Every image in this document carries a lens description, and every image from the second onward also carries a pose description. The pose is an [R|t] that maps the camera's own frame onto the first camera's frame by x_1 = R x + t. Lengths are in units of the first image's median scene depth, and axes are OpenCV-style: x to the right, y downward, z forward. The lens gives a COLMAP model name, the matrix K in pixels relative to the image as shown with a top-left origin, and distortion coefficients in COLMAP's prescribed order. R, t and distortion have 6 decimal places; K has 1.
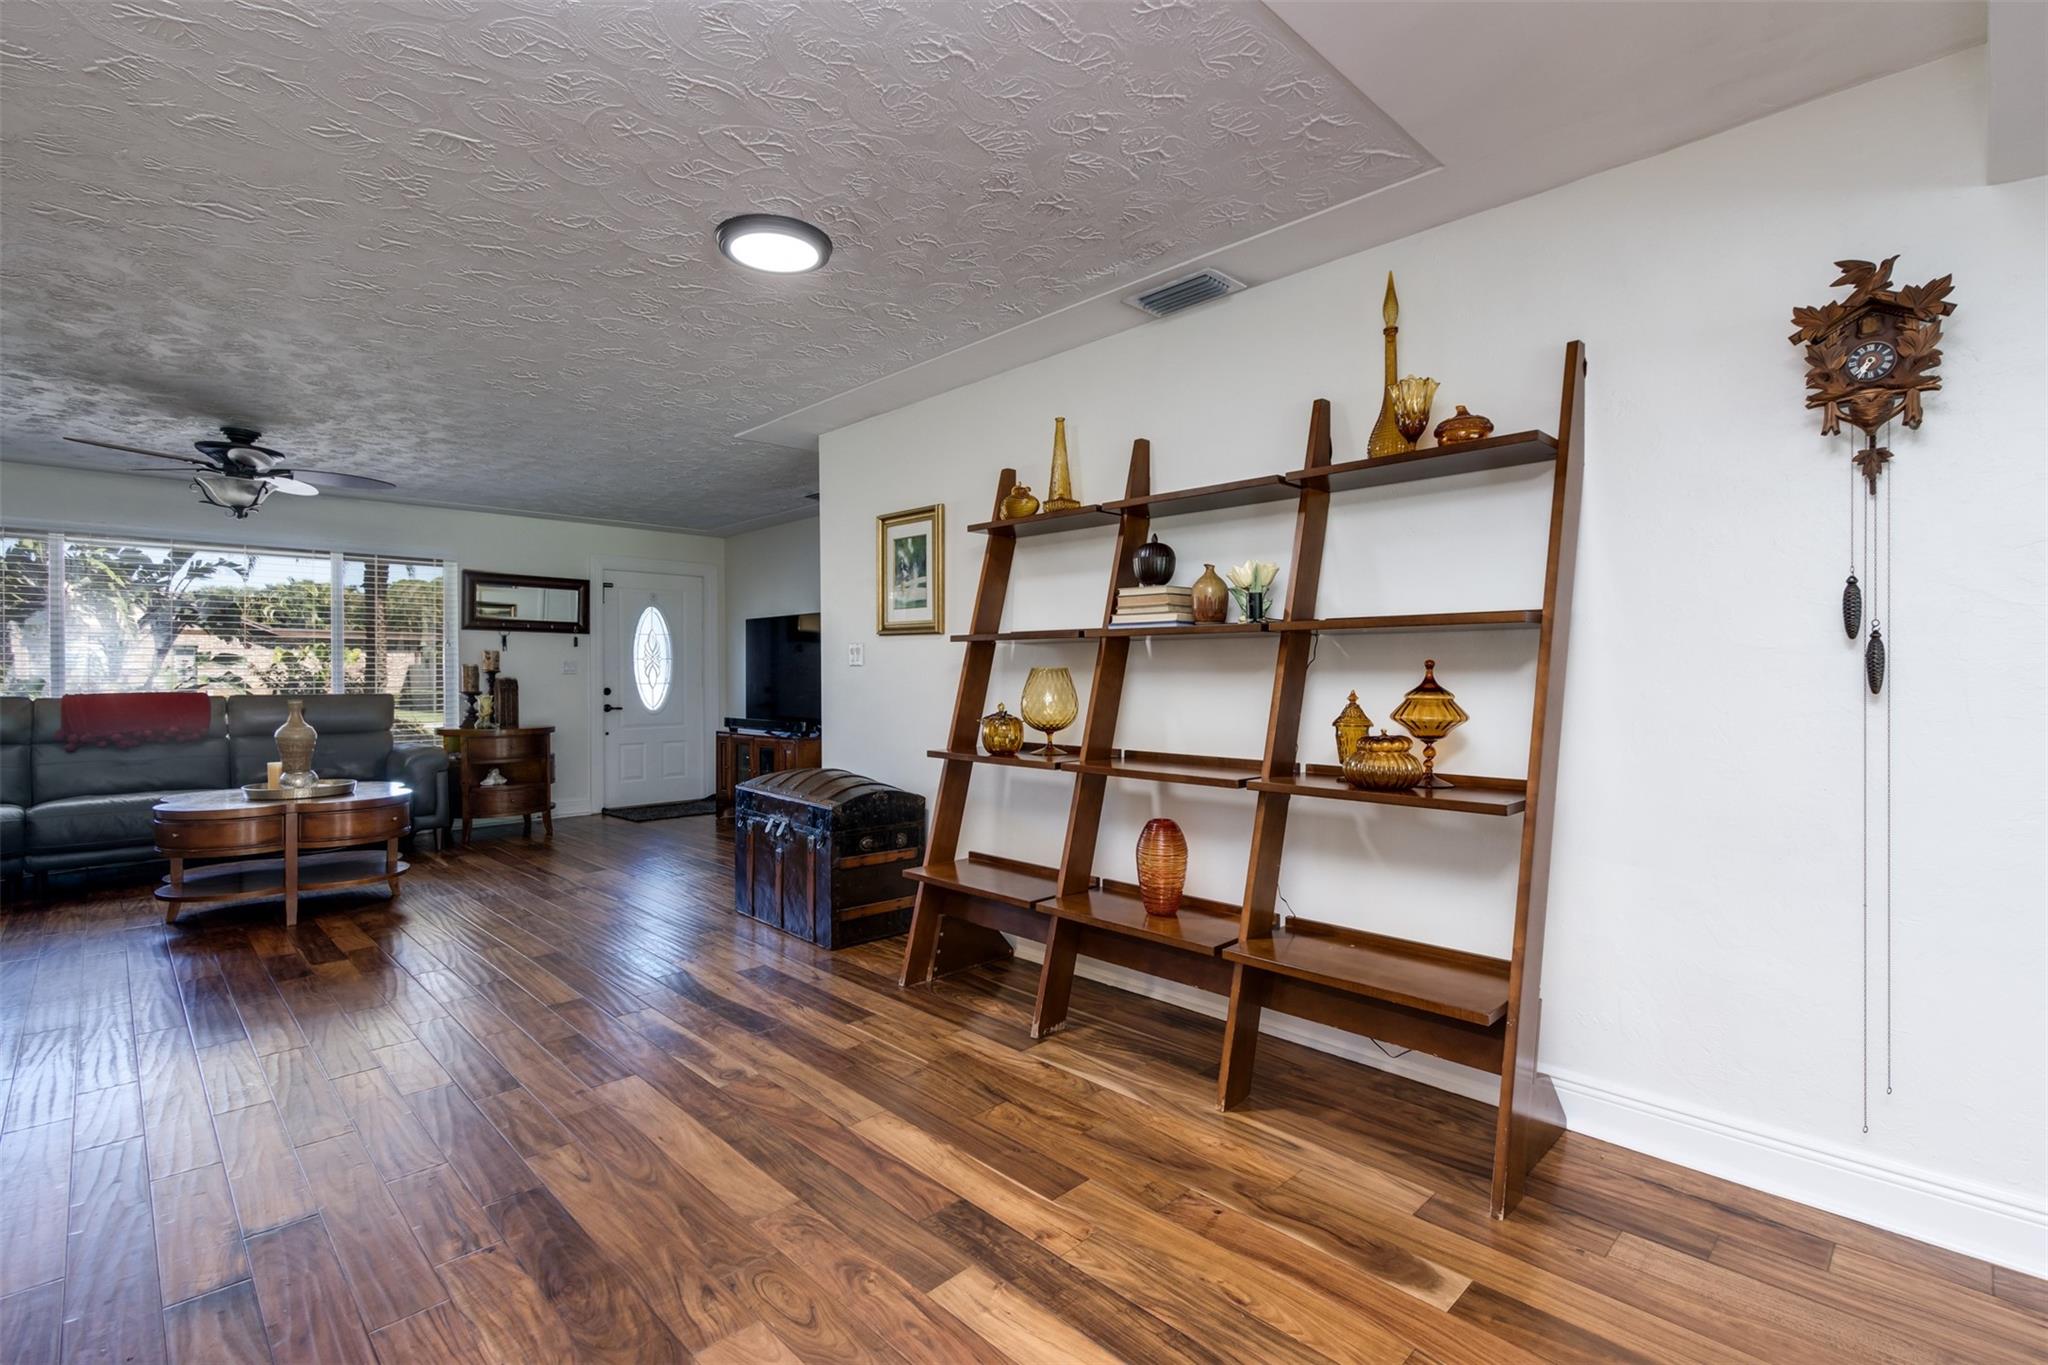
lens RADIAL K [[940.5, 0, 1026.9], [0, 940.5, 675.1], [0, 0, 1]] dist [0.006743, -0.001611]
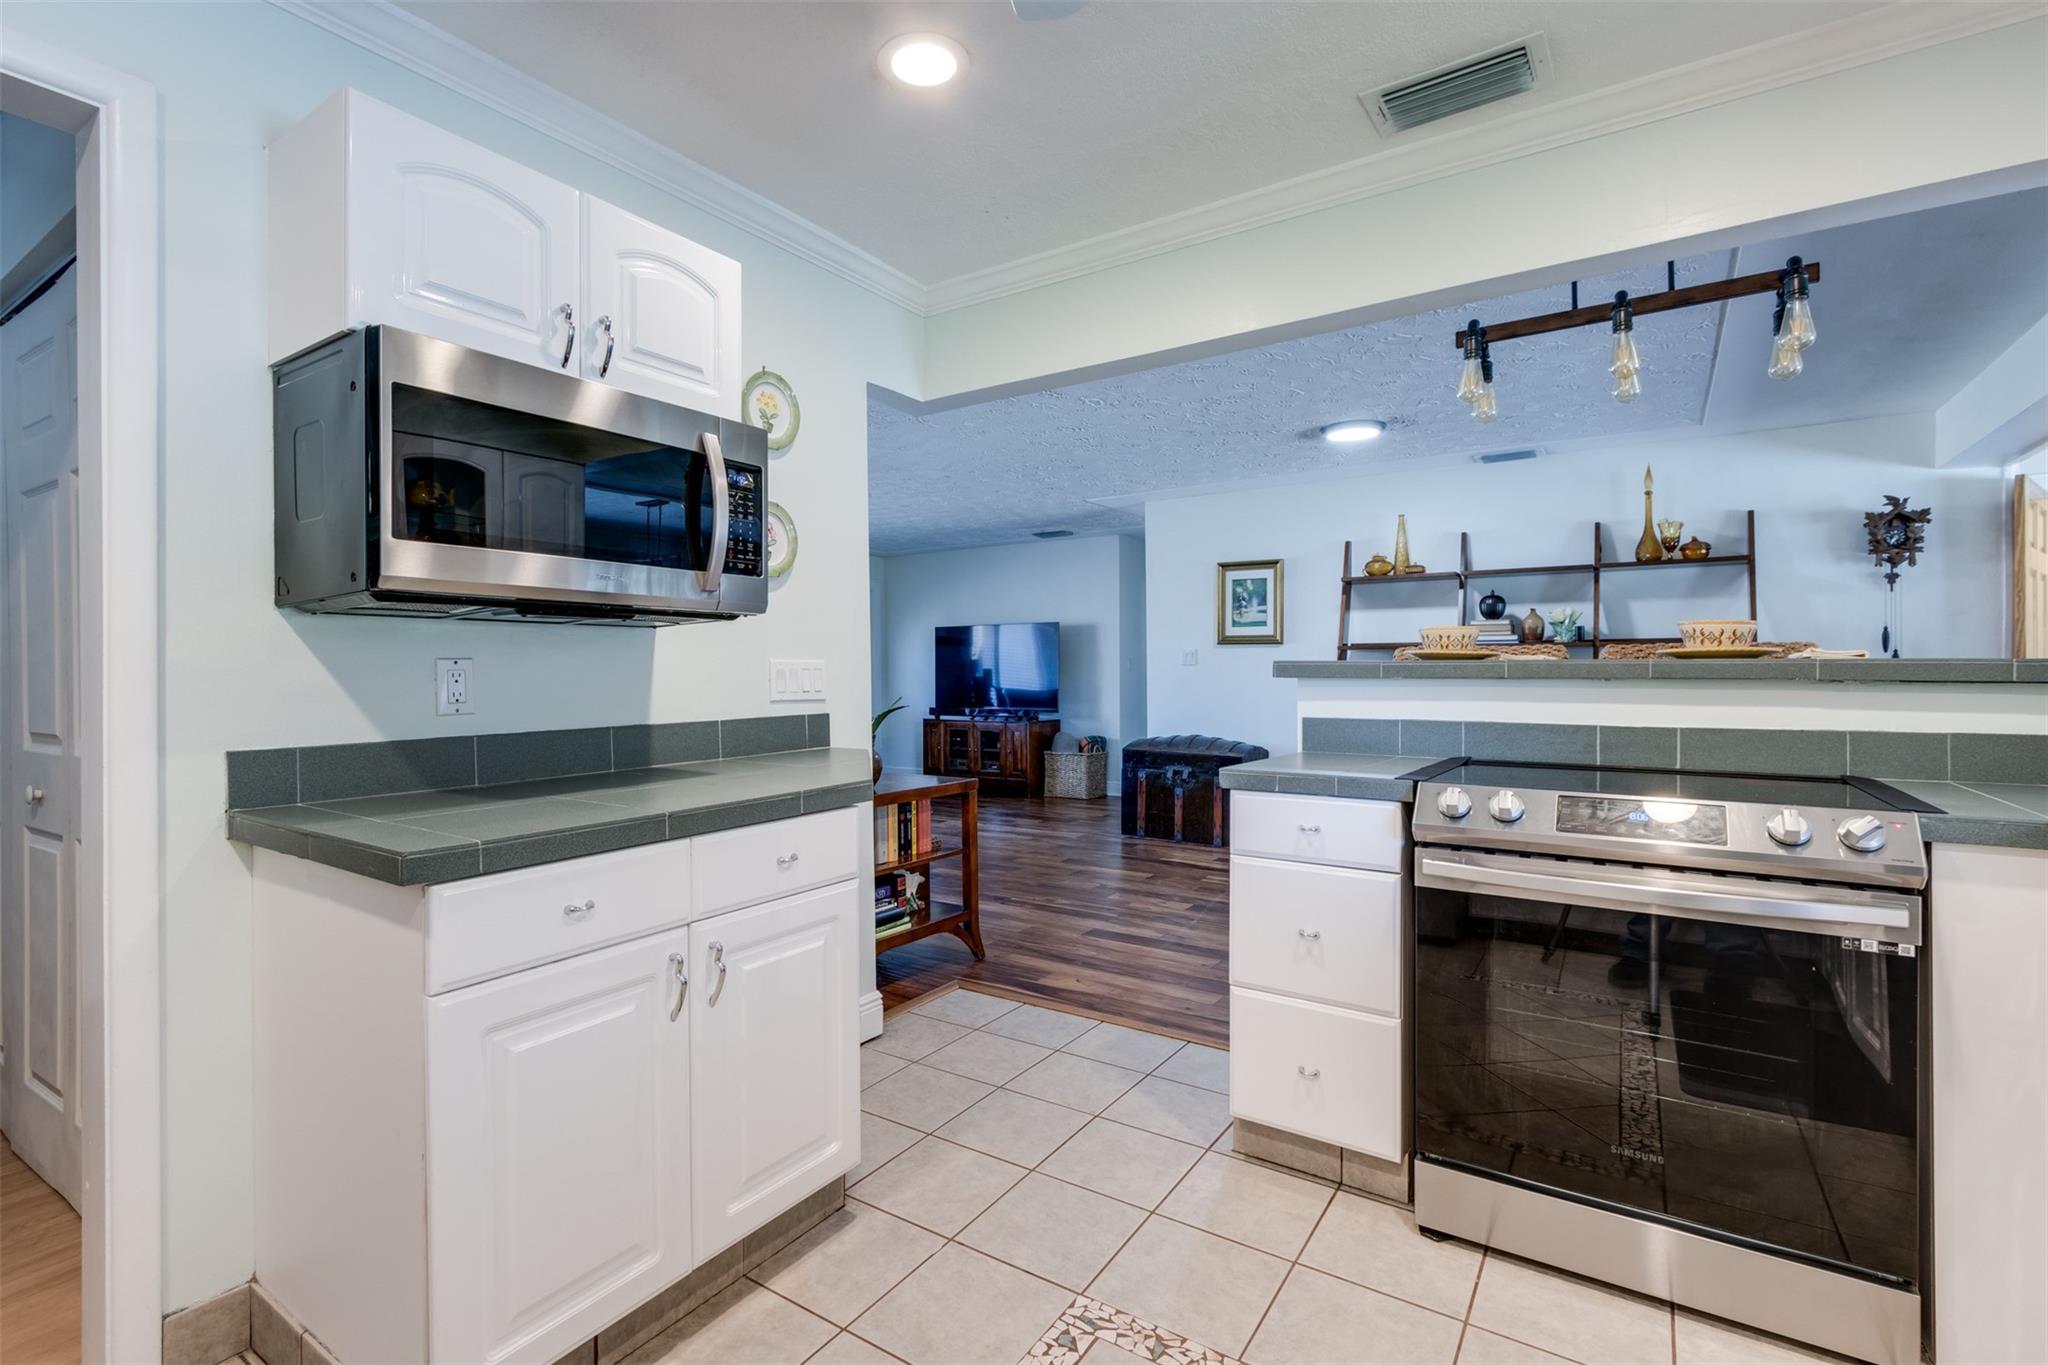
lens RADIAL K [[940.5, 0, 1027.0], [0, 940.5, 675.5], [0, 0, 1]] dist [0.006743, -0.001611]
pose [[0.976961, -0.002894, 0.213398, -0.789150], [0.002643, 0.999995, 0.001460, 0.004064], [-0.213401, -0.000862, 0.976964, -0.388019]]
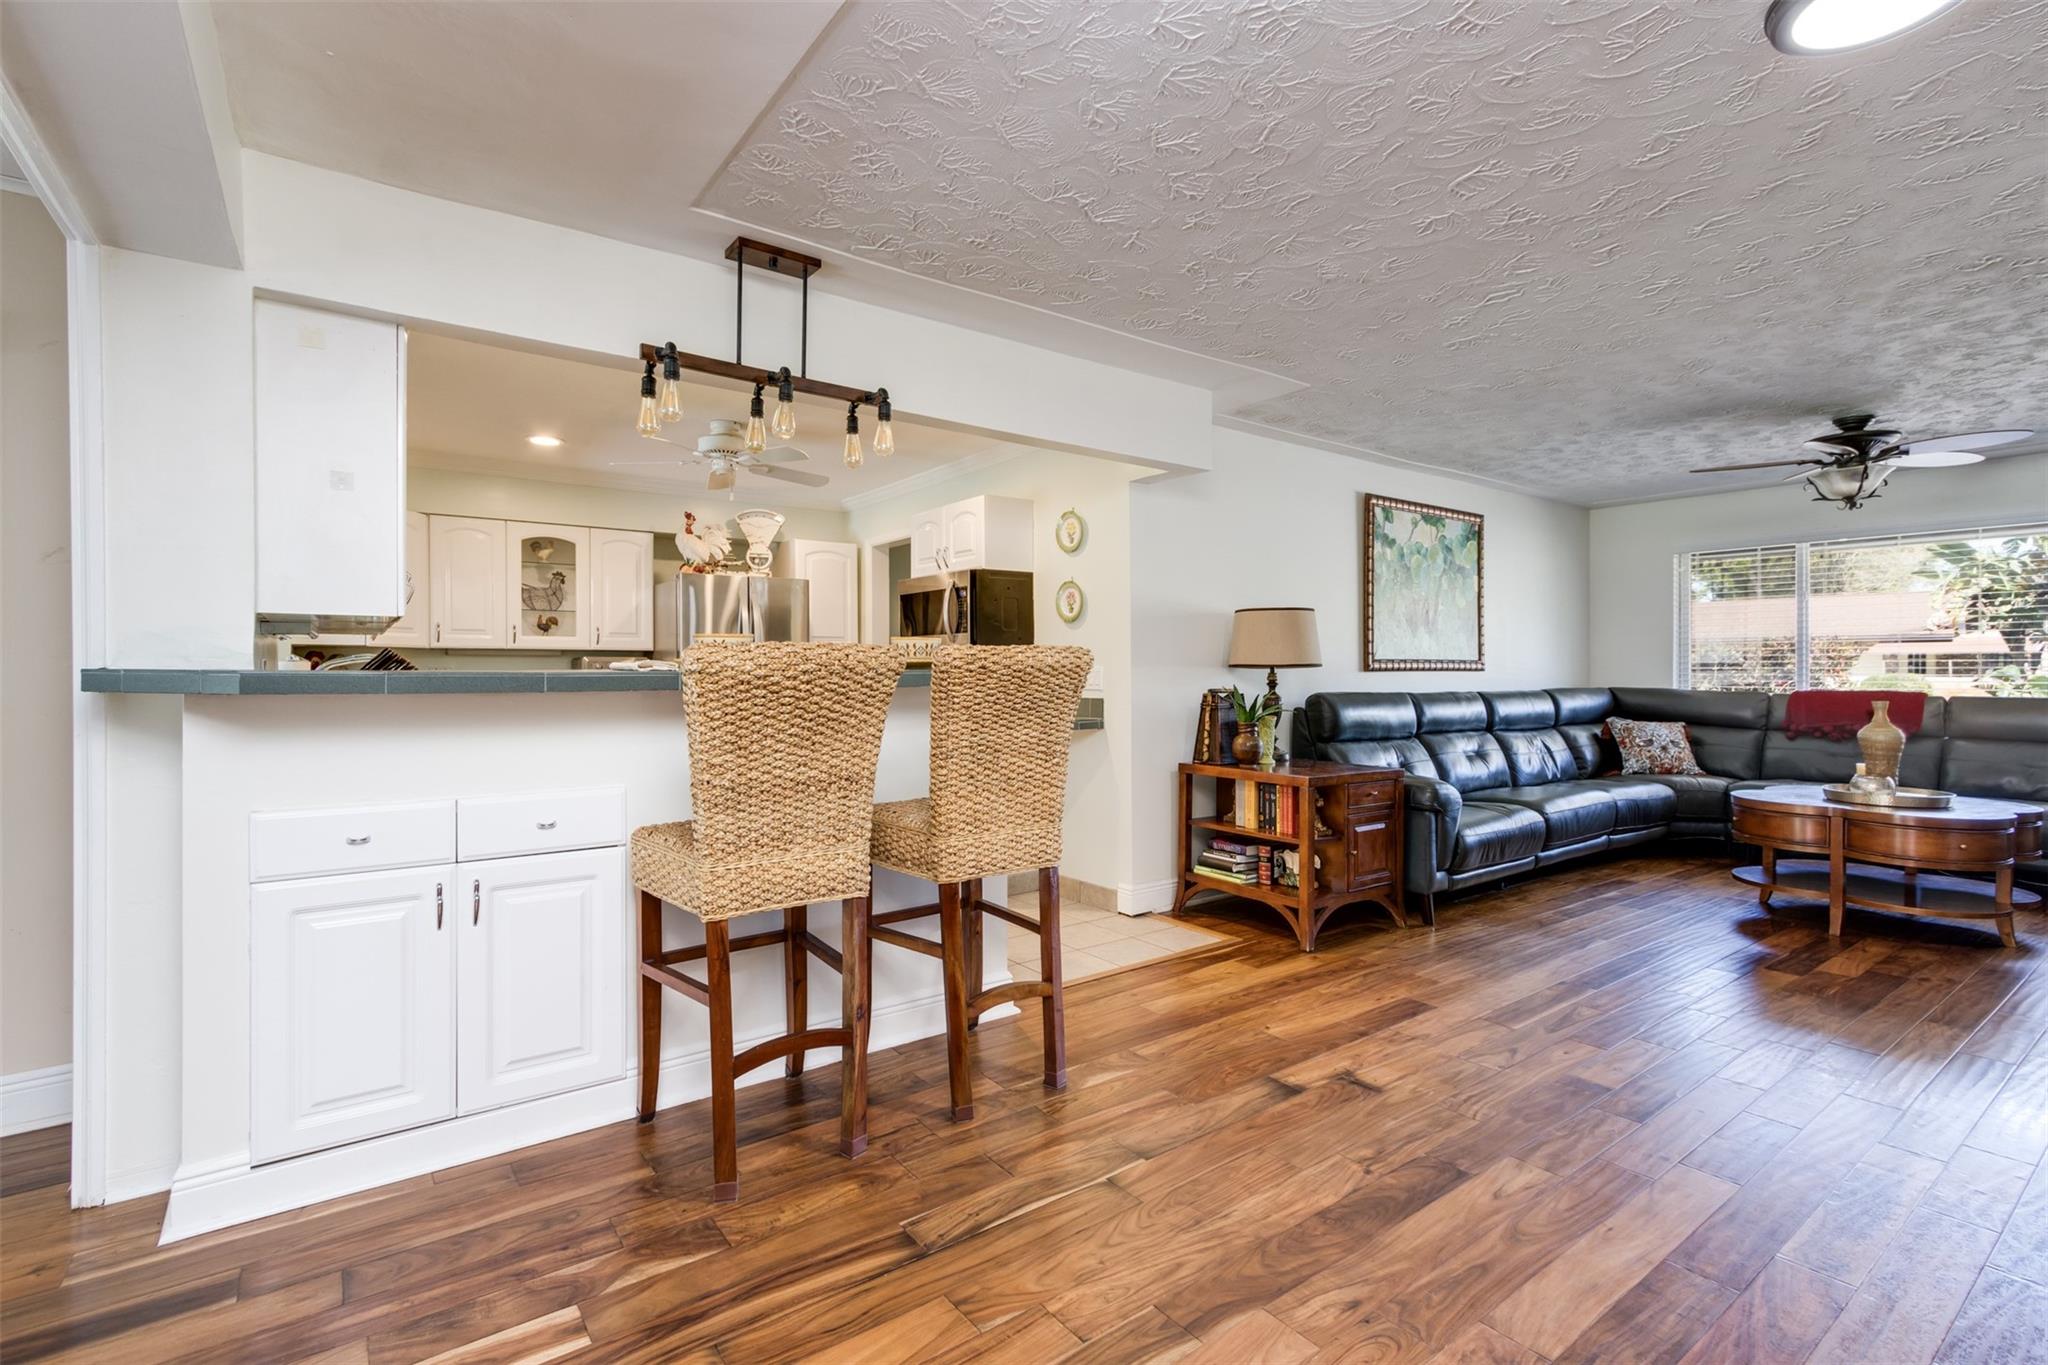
lens RADIAL K [[940.5, 0, 1024.9], [0, 940.5, 679.0], [0, 0, 1]] dist [0.006743, -0.001611]
pose [[-0.142230, 0.009984, -0.989783, 0.276241], [0.000074, 0.999949, 0.010076, -0.001839], [0.989834, 0.001359, -0.142223, 0.331510]]
